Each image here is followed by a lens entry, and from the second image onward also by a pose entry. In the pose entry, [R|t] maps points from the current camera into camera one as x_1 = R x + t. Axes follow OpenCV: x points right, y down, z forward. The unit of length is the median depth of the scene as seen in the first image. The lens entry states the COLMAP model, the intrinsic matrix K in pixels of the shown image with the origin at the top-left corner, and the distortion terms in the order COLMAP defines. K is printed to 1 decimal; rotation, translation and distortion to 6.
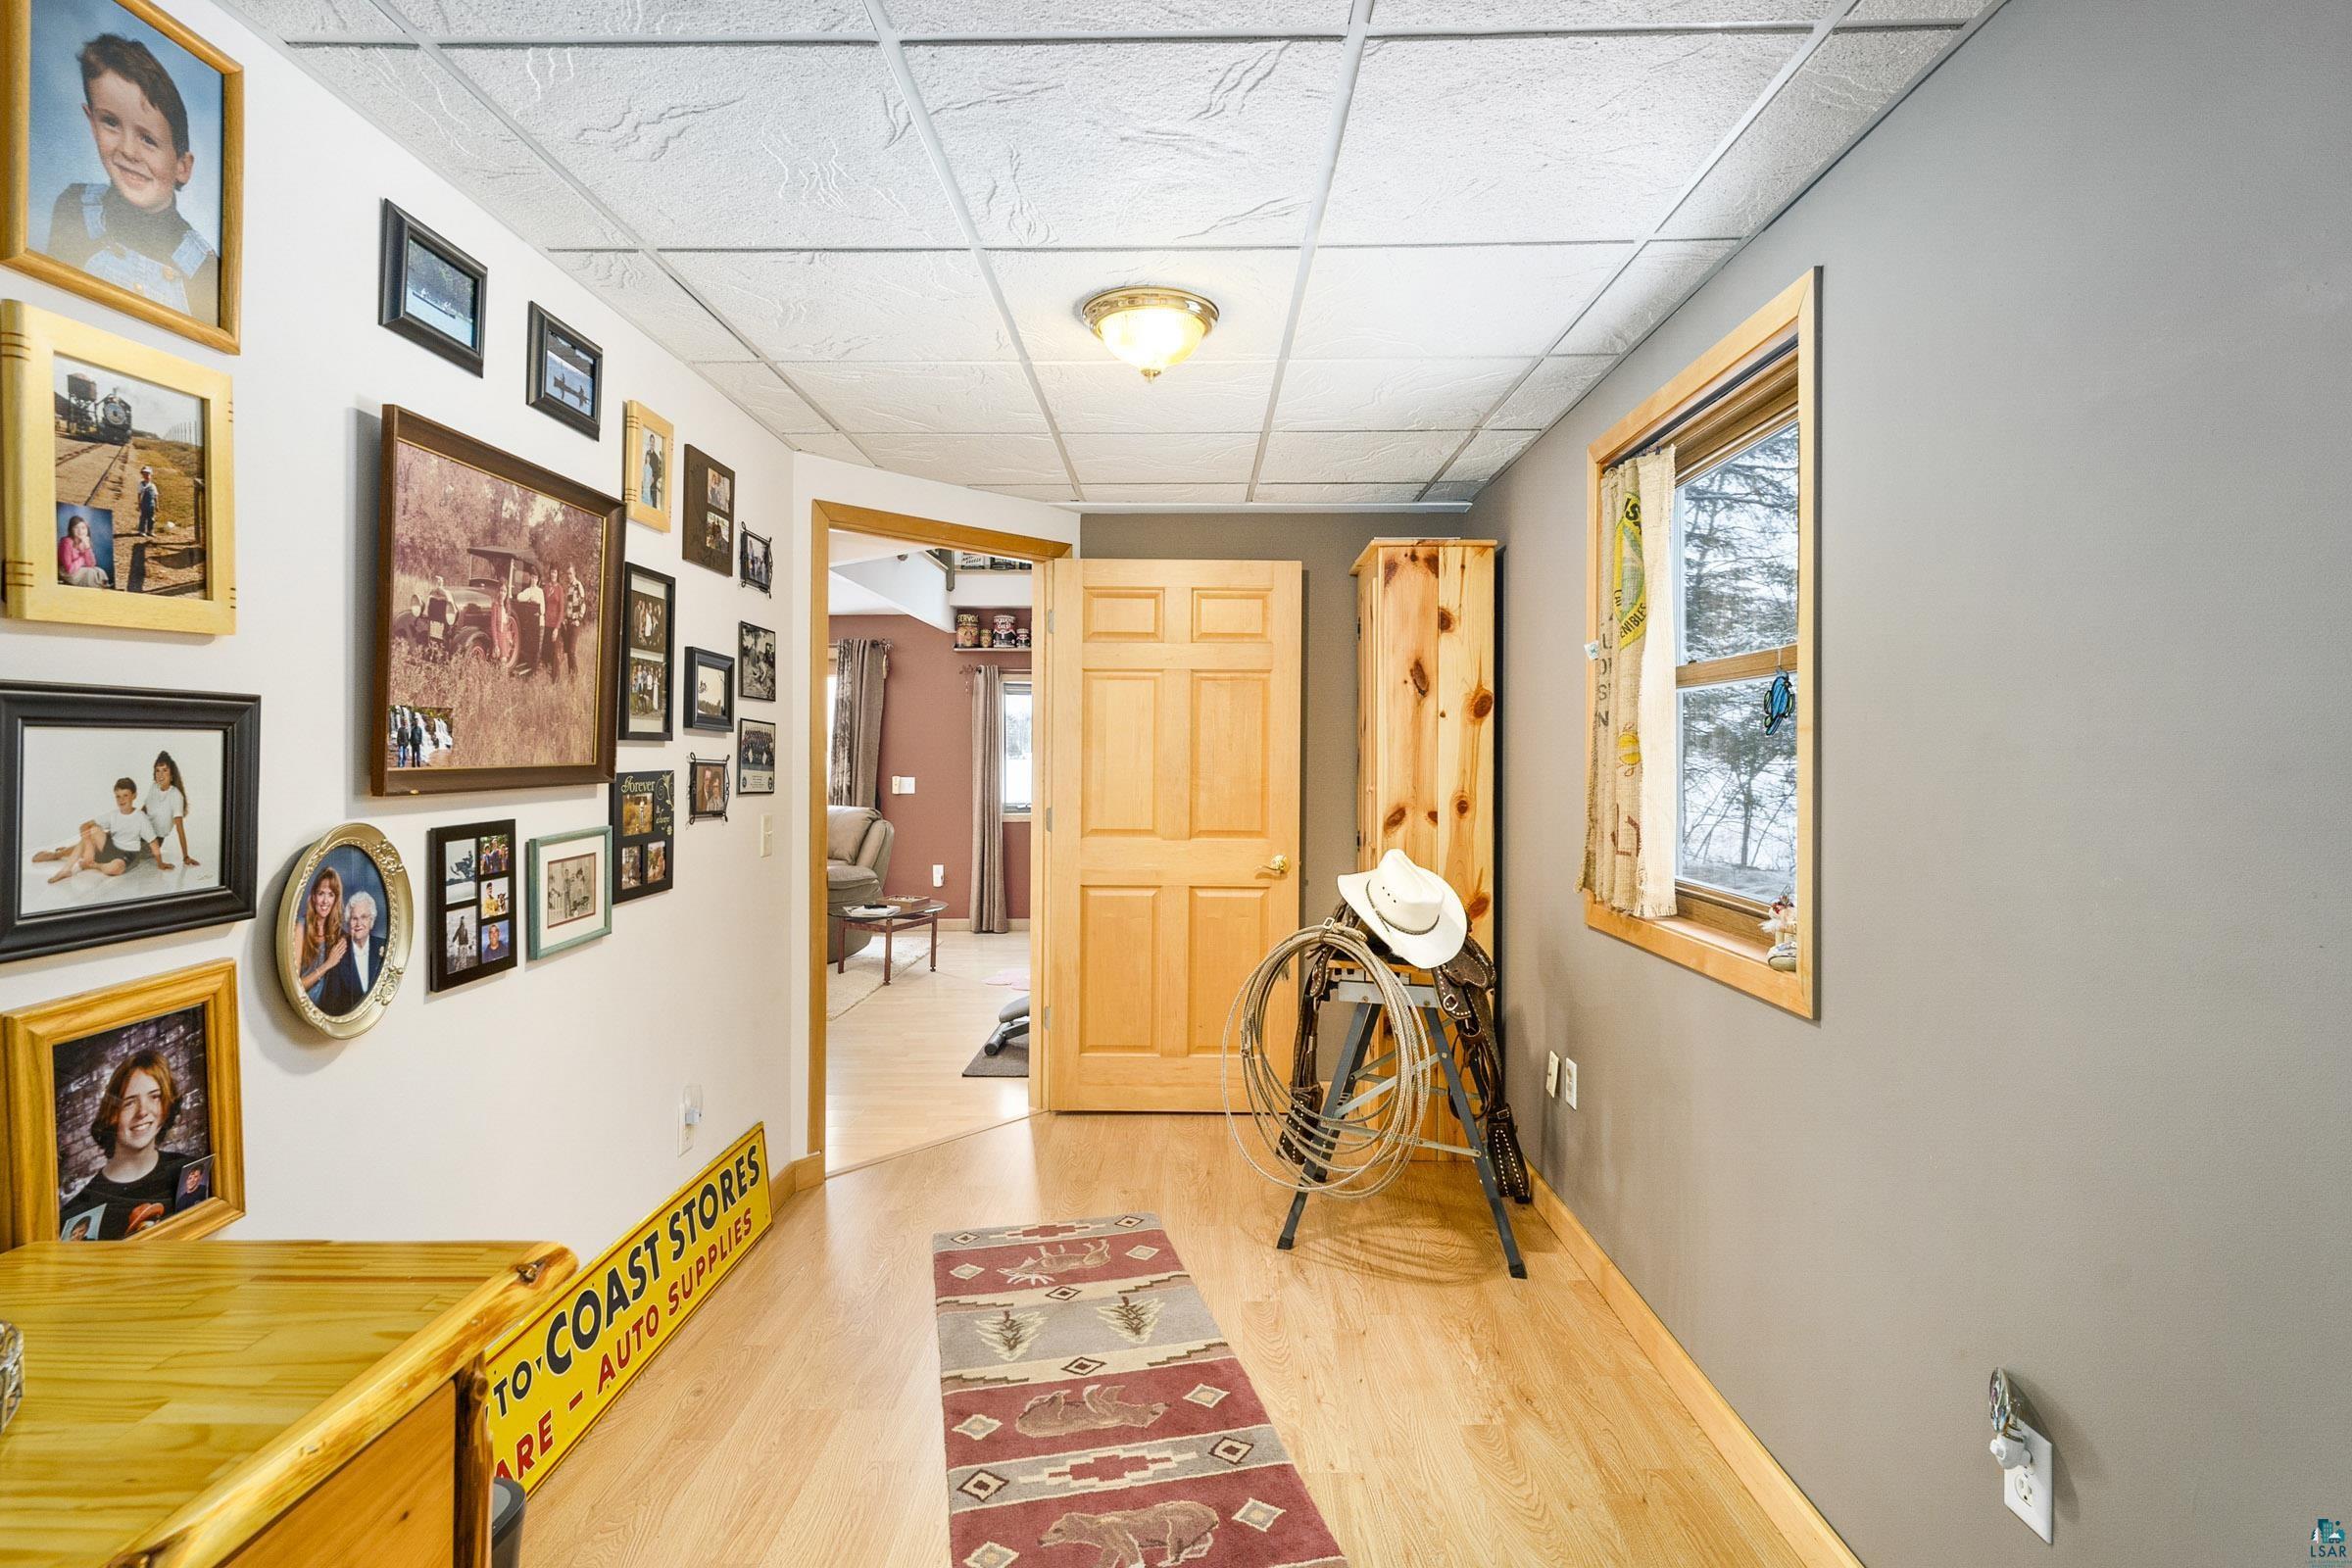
lens RADIAL K [[1143.1, 0, 1186.9], [0, 1143.1, 762.8], [0, 0, 1]] dist [-0.000956, -0.002100]
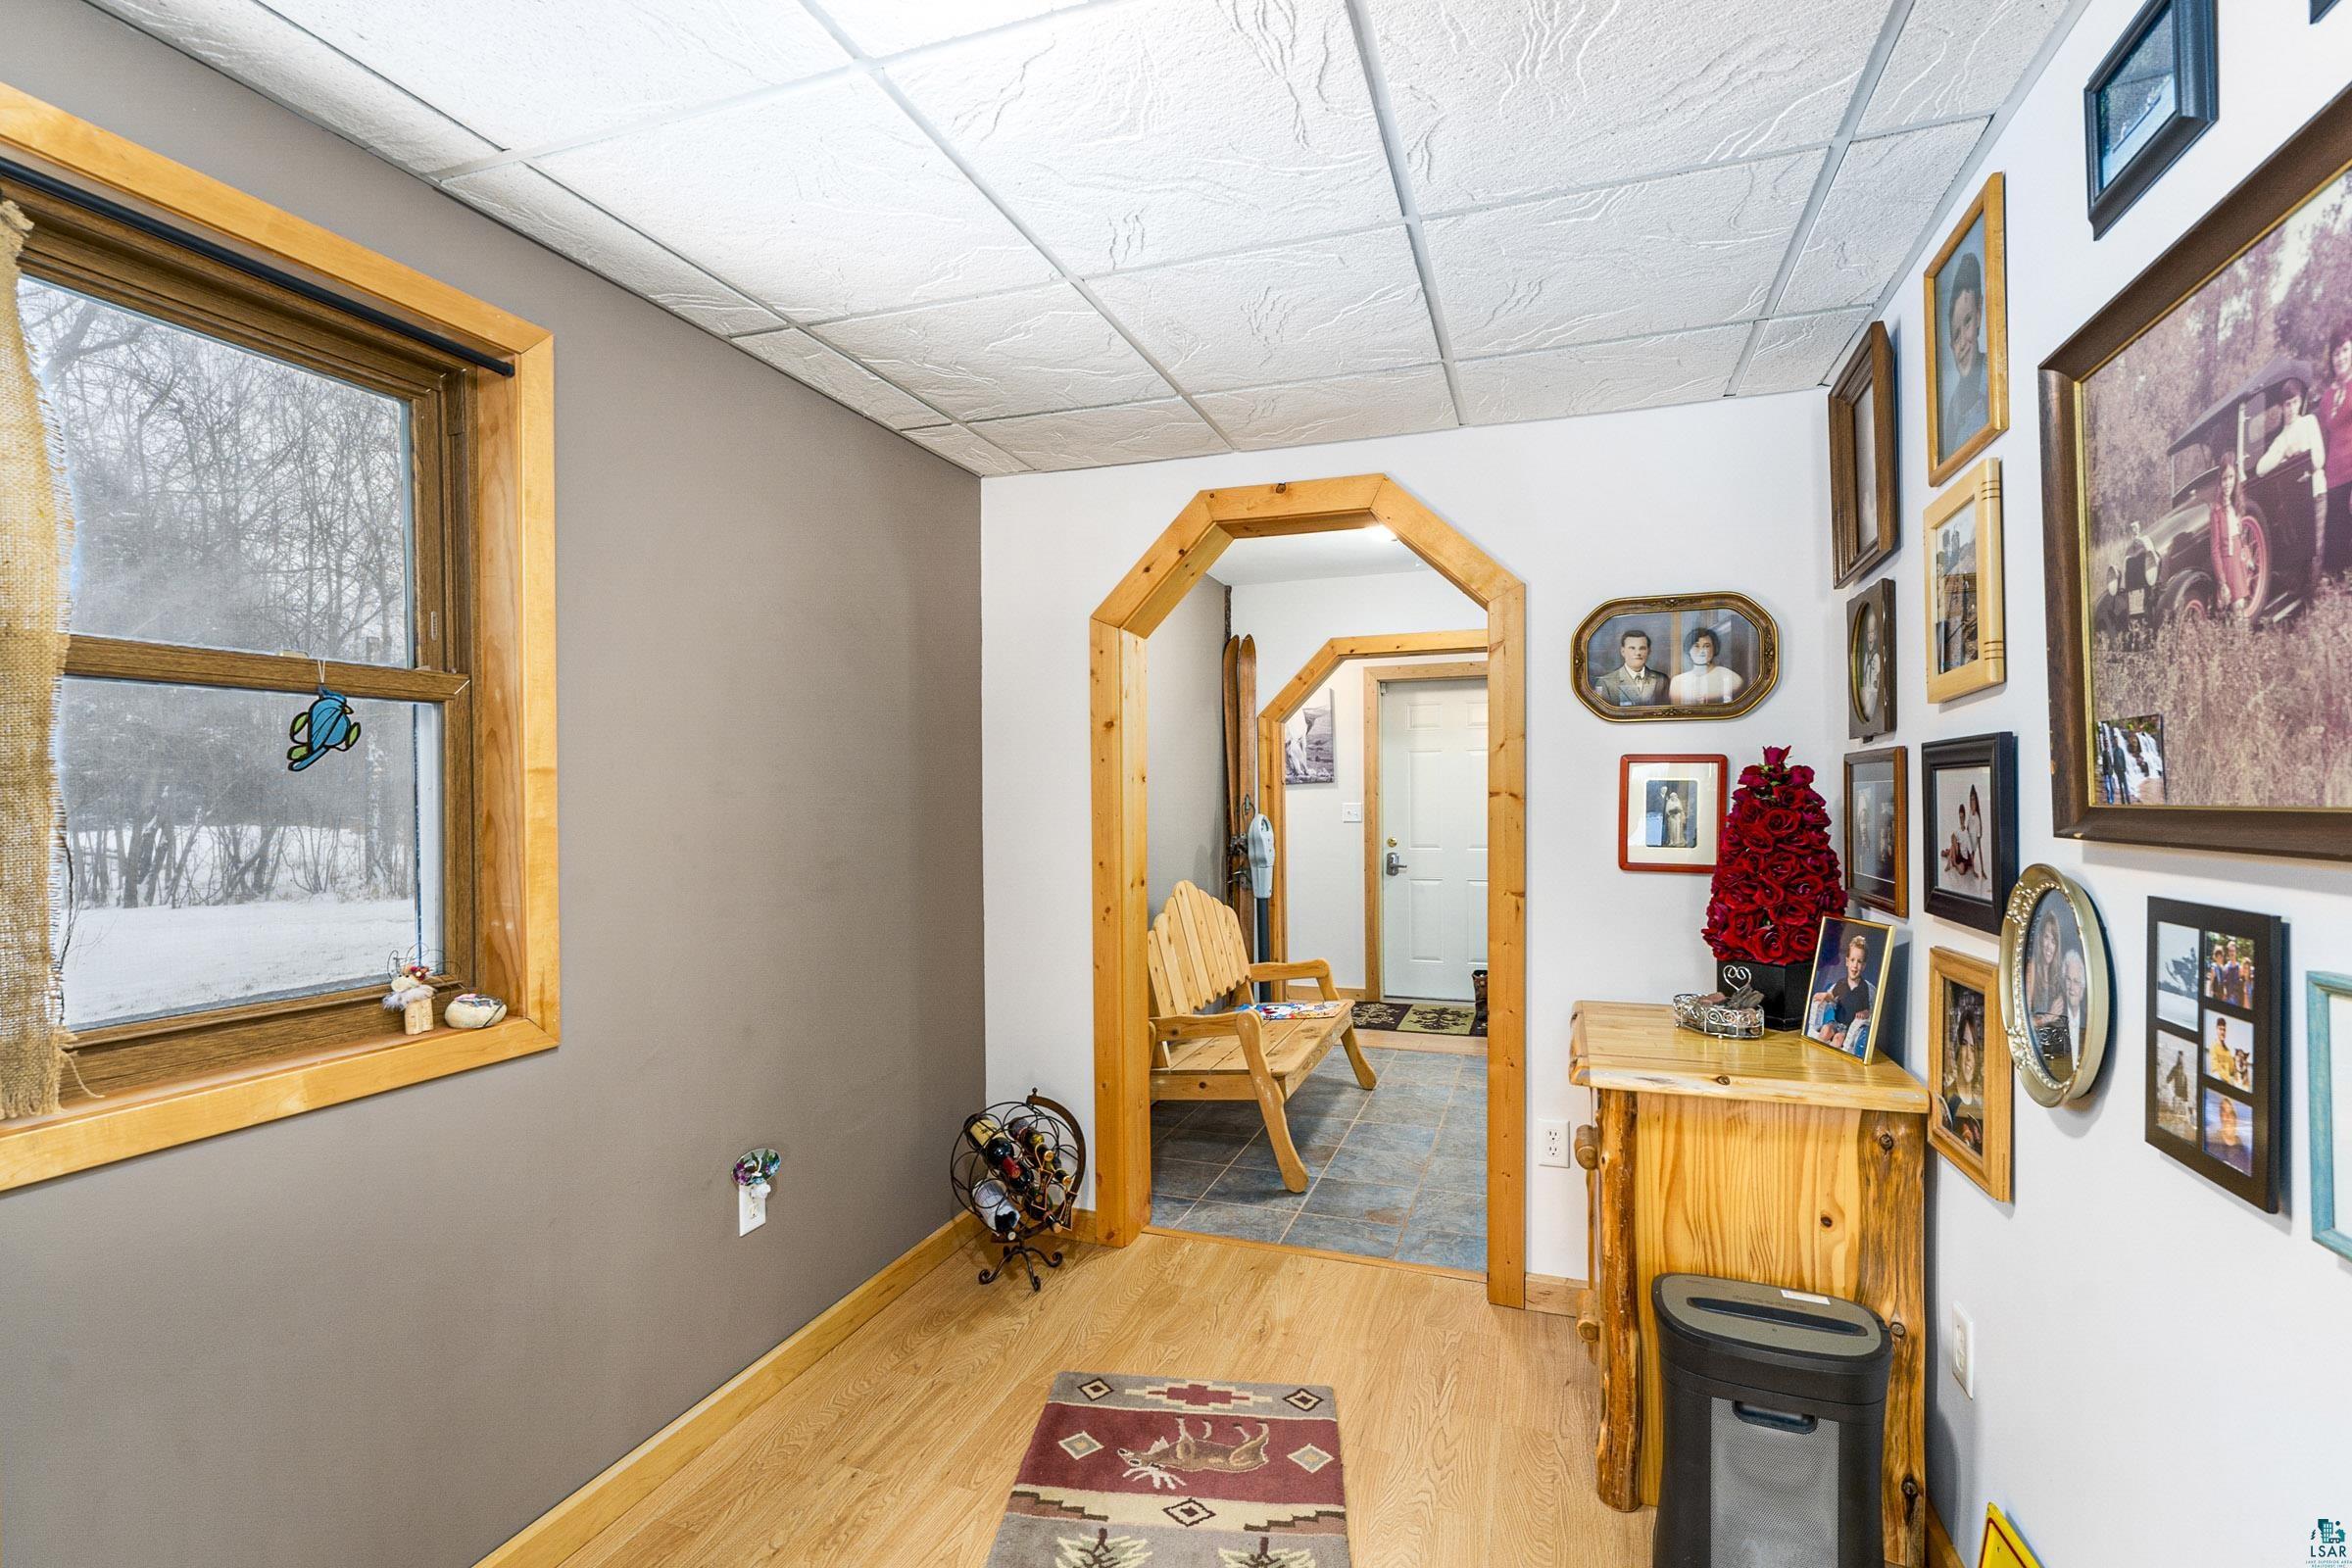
lens RADIAL K [[1140.9, 0, 1180.1], [0, 1140.9, 791.4], [0, 0, 1]] dist [-0.003993, 0.000395]
pose [[-0.947904, 0.004518, 0.318526, -0.318125], [0.006767, 0.999959, 0.005952, -0.011491], [-0.318486, 0.007797, -0.947896, 1.733034]]
